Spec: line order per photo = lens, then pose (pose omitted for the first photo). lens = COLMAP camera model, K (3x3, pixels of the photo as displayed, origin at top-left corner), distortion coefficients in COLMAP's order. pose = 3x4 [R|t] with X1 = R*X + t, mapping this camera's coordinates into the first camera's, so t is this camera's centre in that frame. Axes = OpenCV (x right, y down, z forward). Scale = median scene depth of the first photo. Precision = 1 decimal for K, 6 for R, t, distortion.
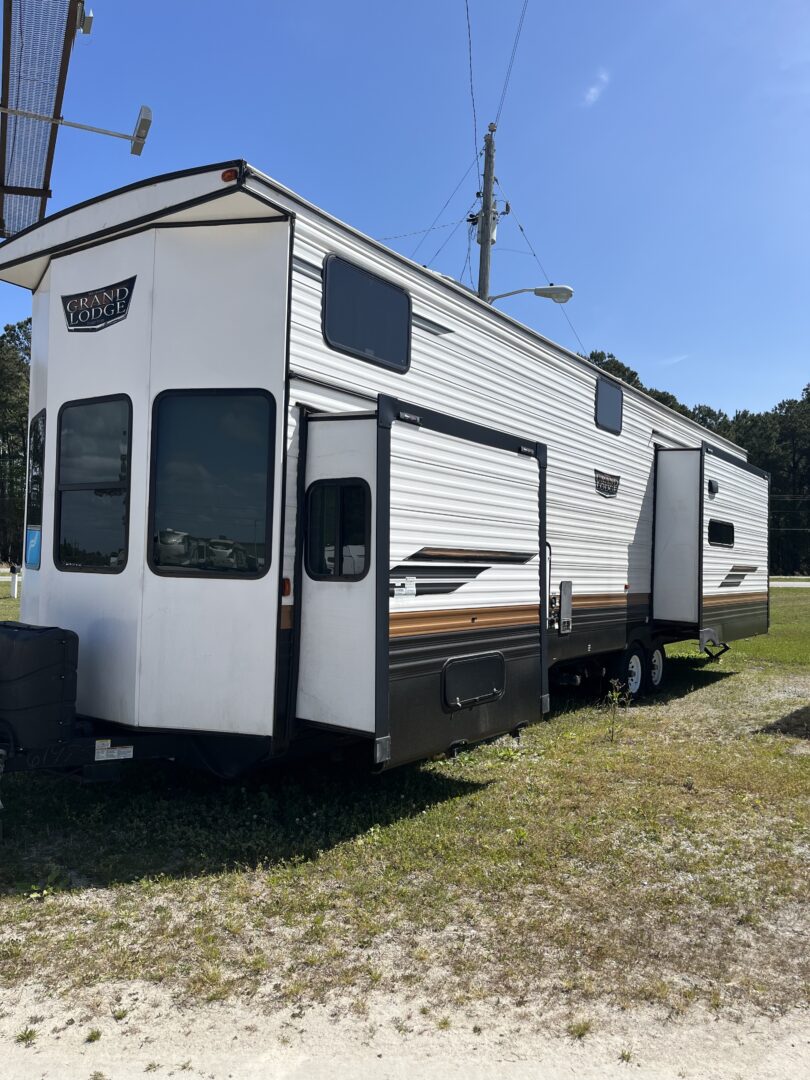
lens RADIAL K [[817.3, 0, 401.2], [0, 817.3, 539.2], [0, 0, 1]] dist [0.051791, -0.073416]
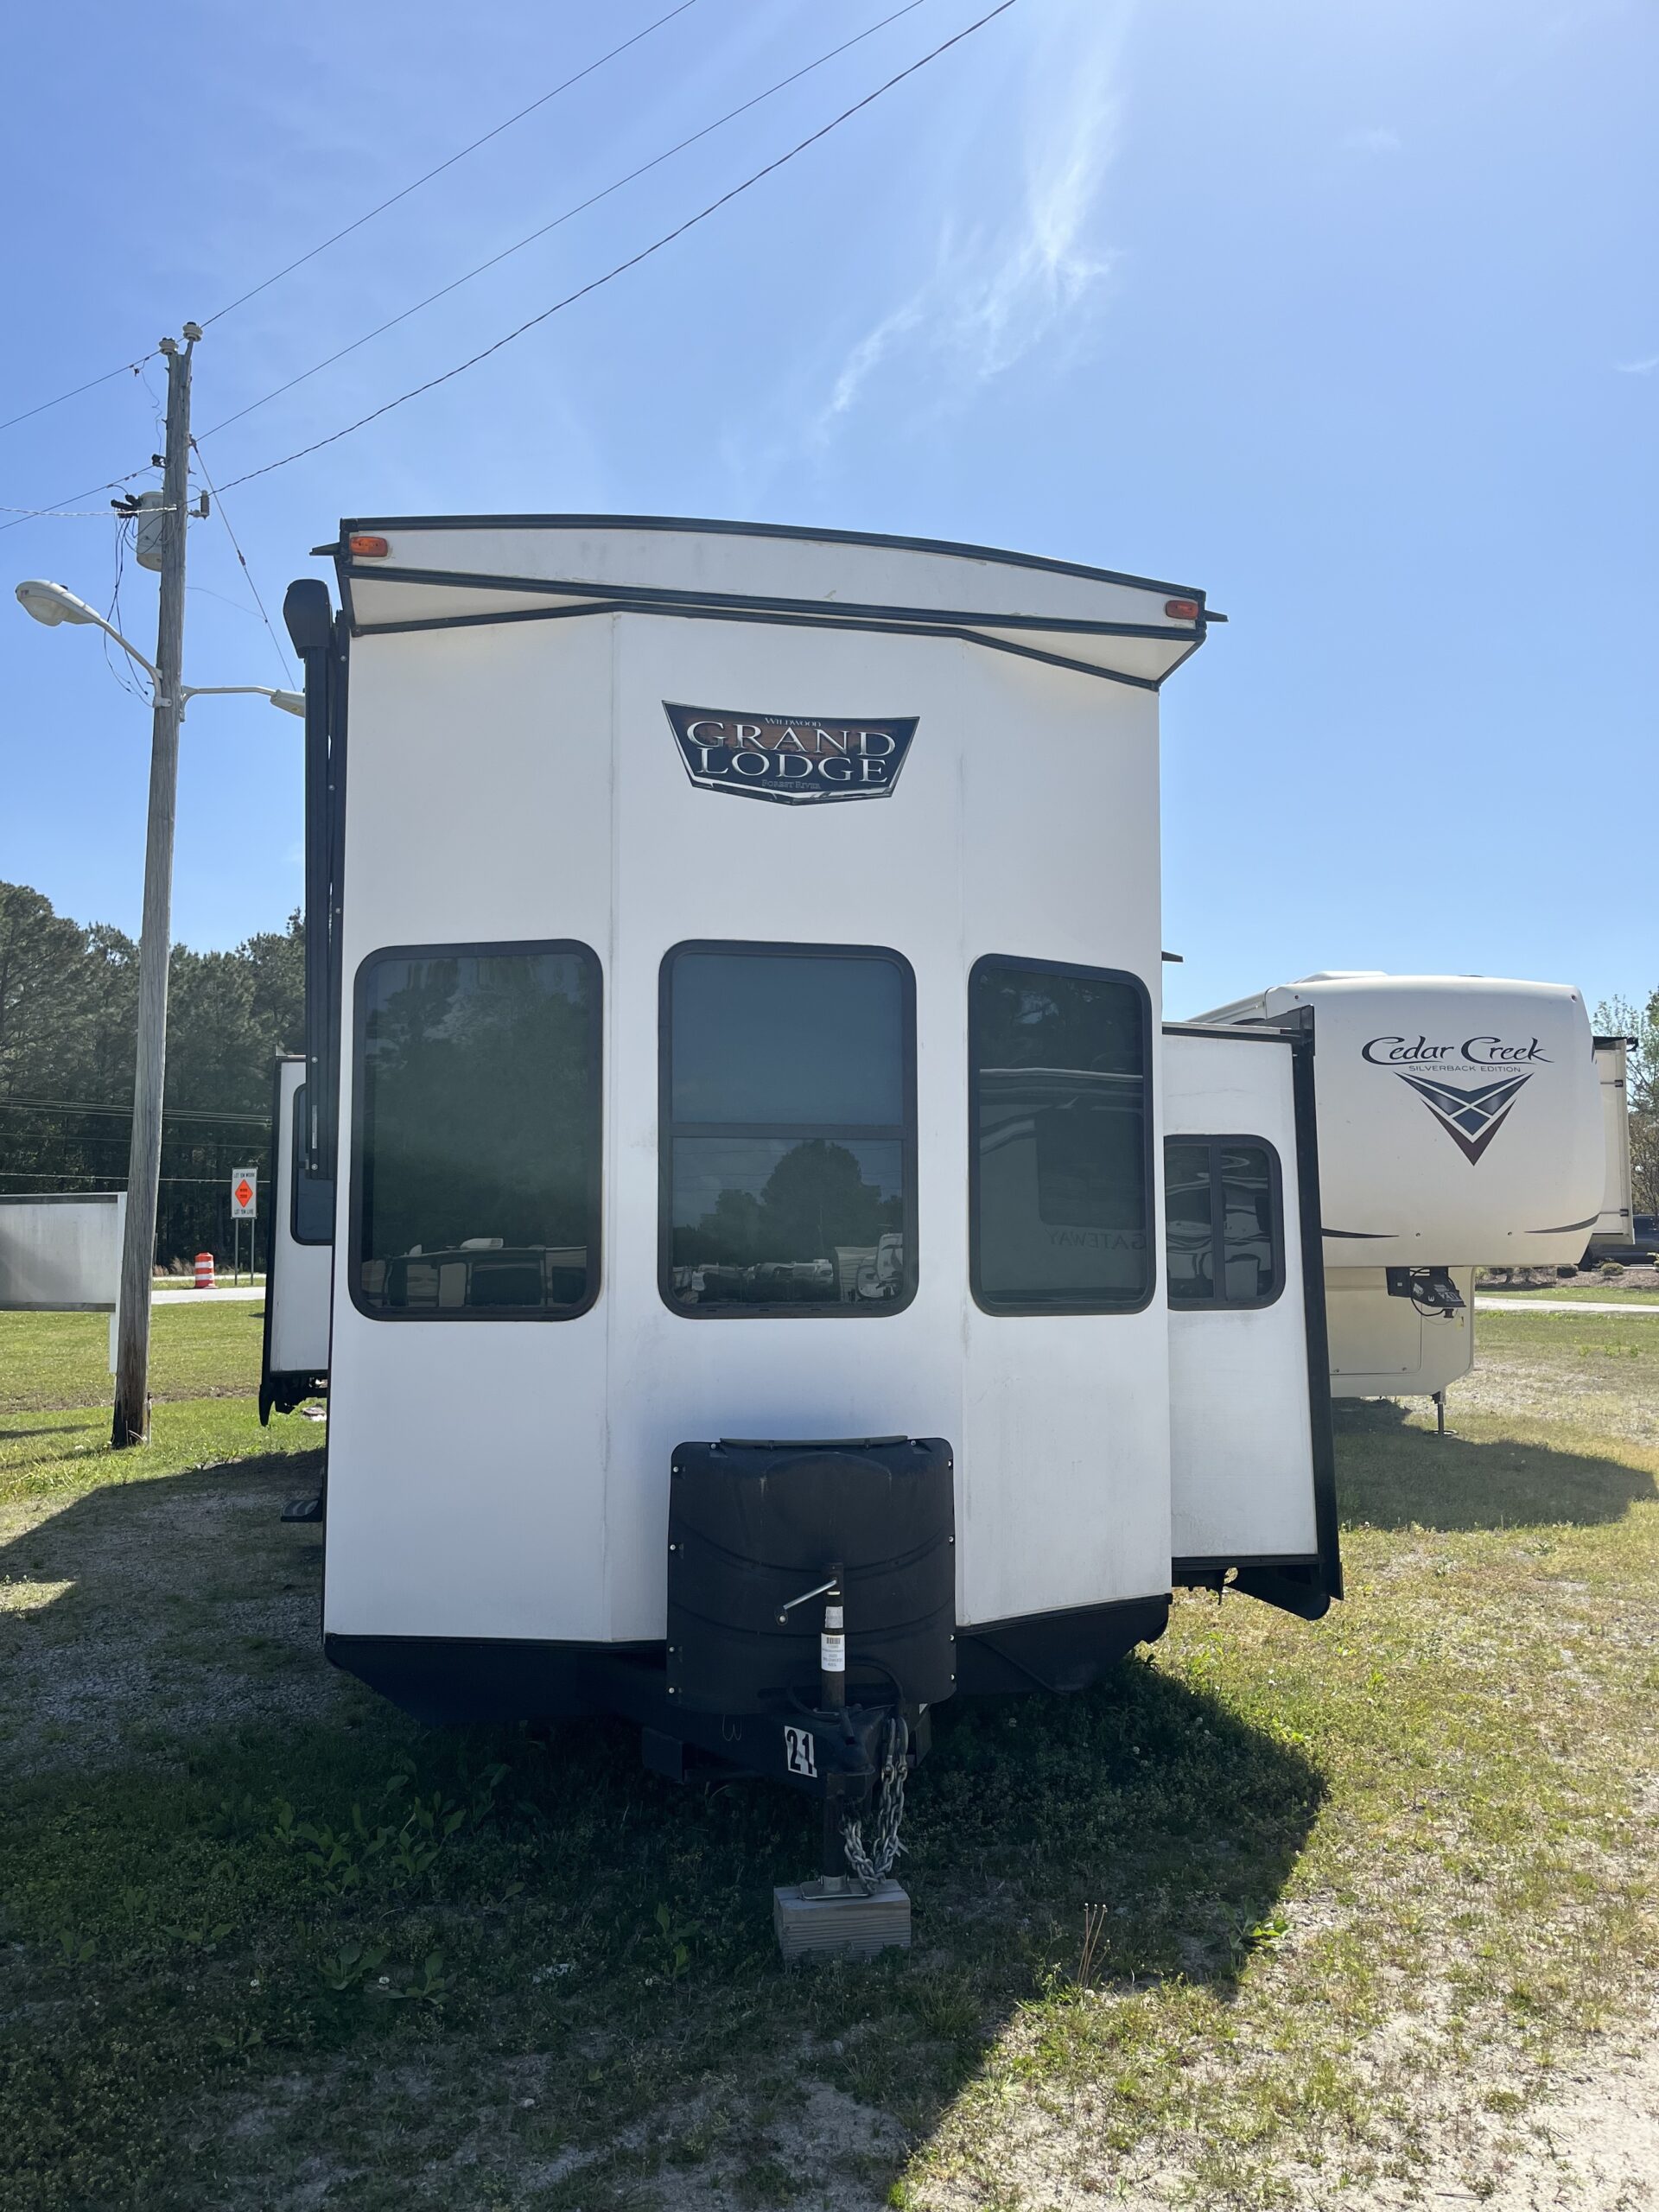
lens RADIAL K [[1674.0, 0, 818.3], [0, 1674.0, 1104.8], [0, 0, 1]] dist [0.051791, -0.073416]
pose [[0.688411, 0.038874, 0.724279, -1.054346], [0.001761, 0.998470, -0.055265, -0.027168], [-0.725319, 0.039320, 0.687289, 0.335956]]
